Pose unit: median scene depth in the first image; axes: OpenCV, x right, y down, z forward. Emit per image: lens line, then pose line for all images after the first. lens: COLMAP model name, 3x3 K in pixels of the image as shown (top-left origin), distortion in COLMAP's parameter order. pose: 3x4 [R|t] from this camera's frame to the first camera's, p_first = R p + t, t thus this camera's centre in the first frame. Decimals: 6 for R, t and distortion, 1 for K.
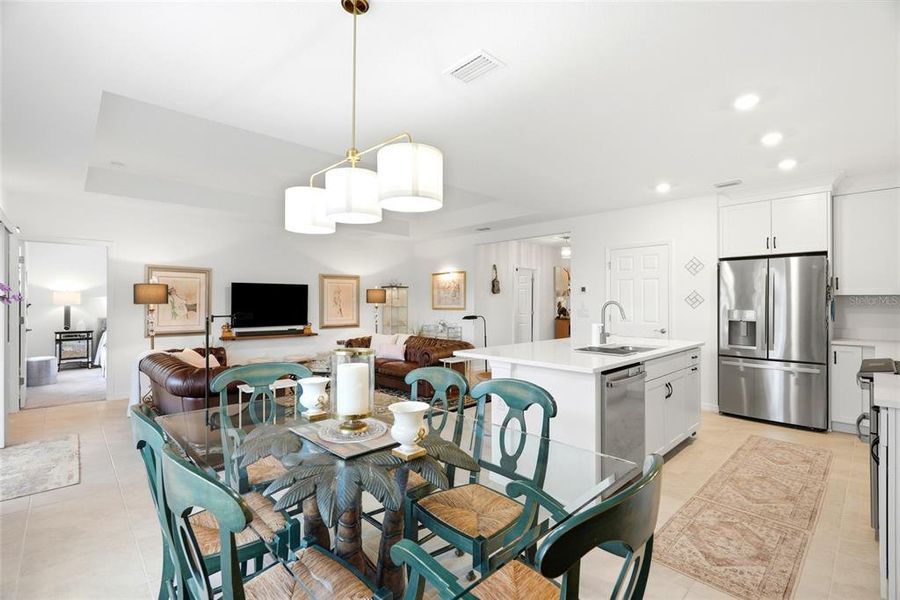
lens RADIAL K [[407.6, 0, 452.6], [0, 407.6, 299.6], [0, 0, 1]] dist [-0.005399, 0.001720]
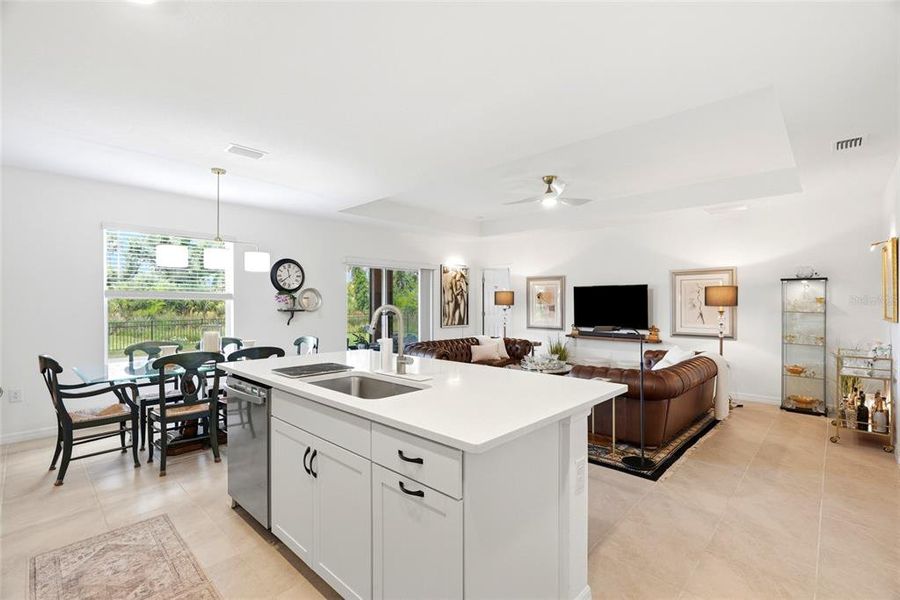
lens RADIAL K [[407.6, 0, 443.4], [0, 407.6, 300.5], [0, 0, 1]] dist [-0.005399, 0.001720]
pose [[0.038865, -0.006242, -0.999225, 0.494558], [0.002289, 0.999978, -0.006157, 0.002117], [0.999242, -0.002048, 0.038878, 0.520535]]
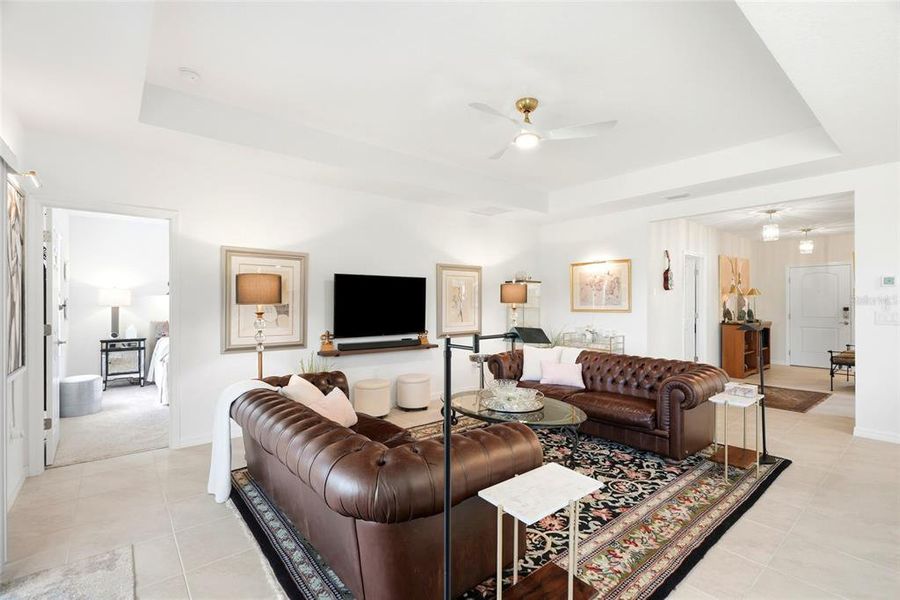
lens RADIAL K [[407.6, 0, 448.9], [0, 407.6, 303.8], [0, 0, 1]] dist [-0.005399, 0.001720]
pose [[0.997397, -0.000498, -0.072099, -0.258445], [0.001173, 0.999956, 0.009321, 0.002878], [0.072091, -0.009381, 0.997354, 0.274507]]
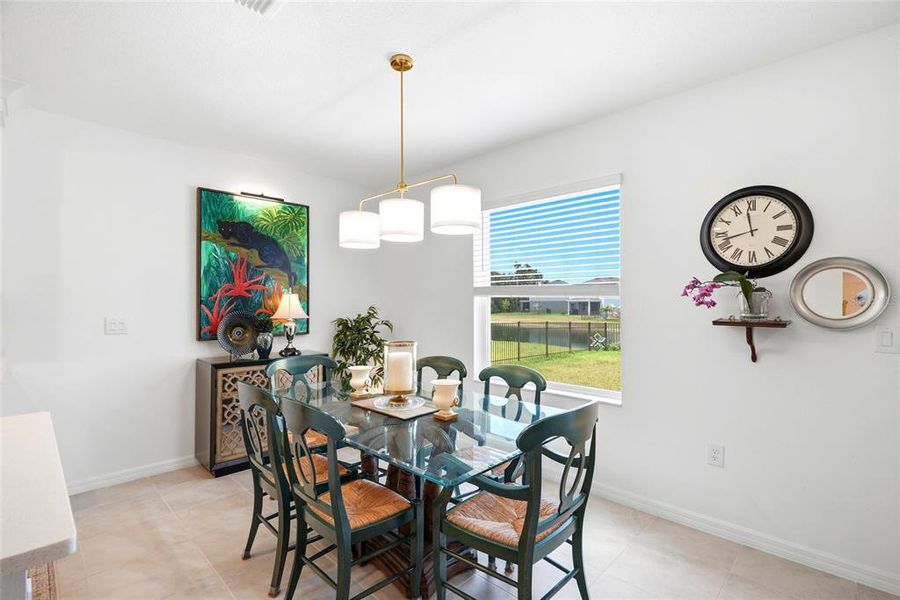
lens RADIAL K [[407.6, 0, 448.4], [0, 407.6, 295.8], [0, 0, 1]] dist [-0.005399, 0.001720]
pose [[-0.999215, -0.000974, -0.039606, -0.084613], [-0.000199, 0.999808, -0.019569, 0.001818], [0.039618, -0.019546, -0.999024, 0.539837]]
